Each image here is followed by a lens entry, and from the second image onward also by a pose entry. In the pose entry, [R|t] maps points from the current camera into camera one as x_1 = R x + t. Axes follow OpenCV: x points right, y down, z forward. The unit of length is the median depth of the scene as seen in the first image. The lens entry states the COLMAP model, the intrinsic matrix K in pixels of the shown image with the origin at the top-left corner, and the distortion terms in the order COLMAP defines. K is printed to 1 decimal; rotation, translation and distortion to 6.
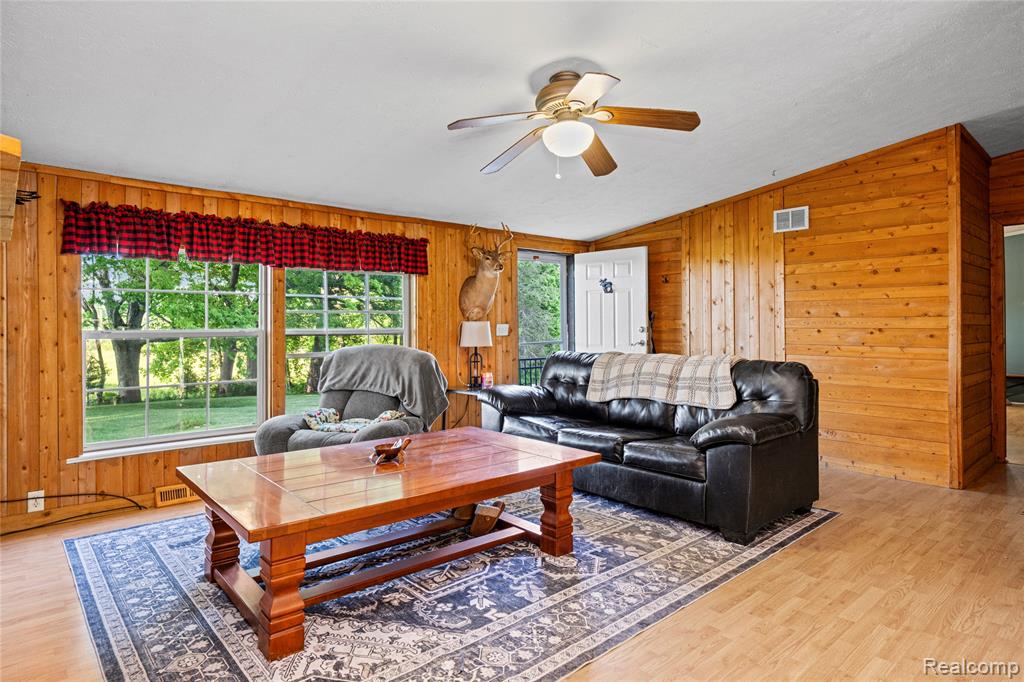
lens RADIAL K [[578.3, 0, 516.3], [0, 578.3, 322.1], [0, 0, 1]] dist [-0.001250, -0.000118]
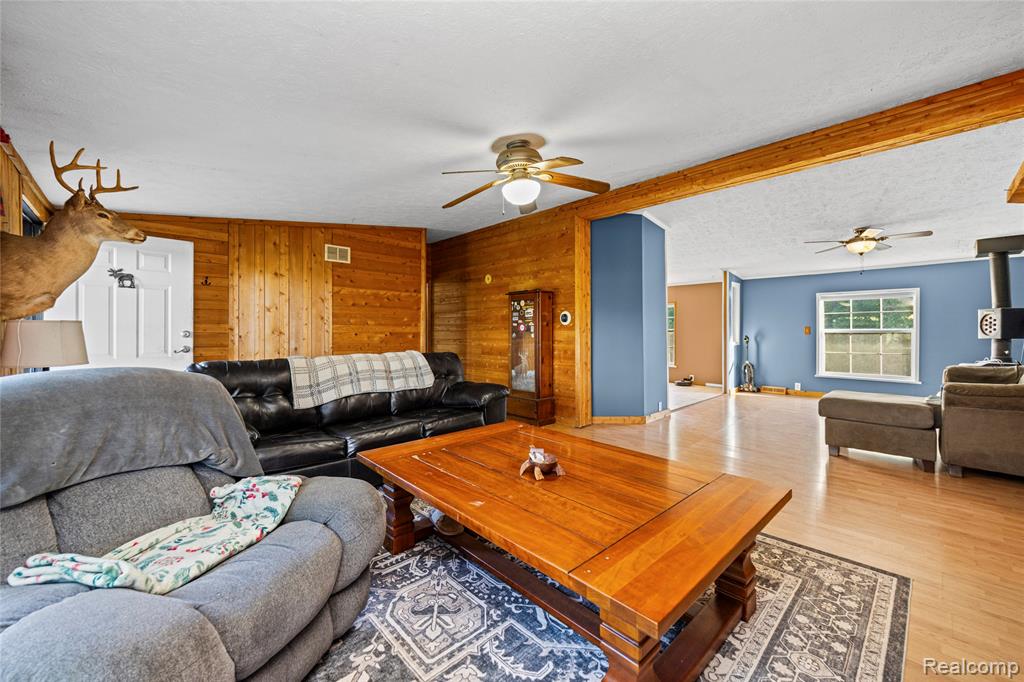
lens RADIAL K [[399.2, 0, 516.2], [0, 399.2, 328.8], [0, 0, 1]] dist [-0.000657, -0.000261]
pose [[-0.033458, 0.009290, 0.999397, -0.494922], [-0.006885, 0.999931, -0.009526, 0.007939], [-0.999416, -0.007199, -0.033392, 0.609145]]
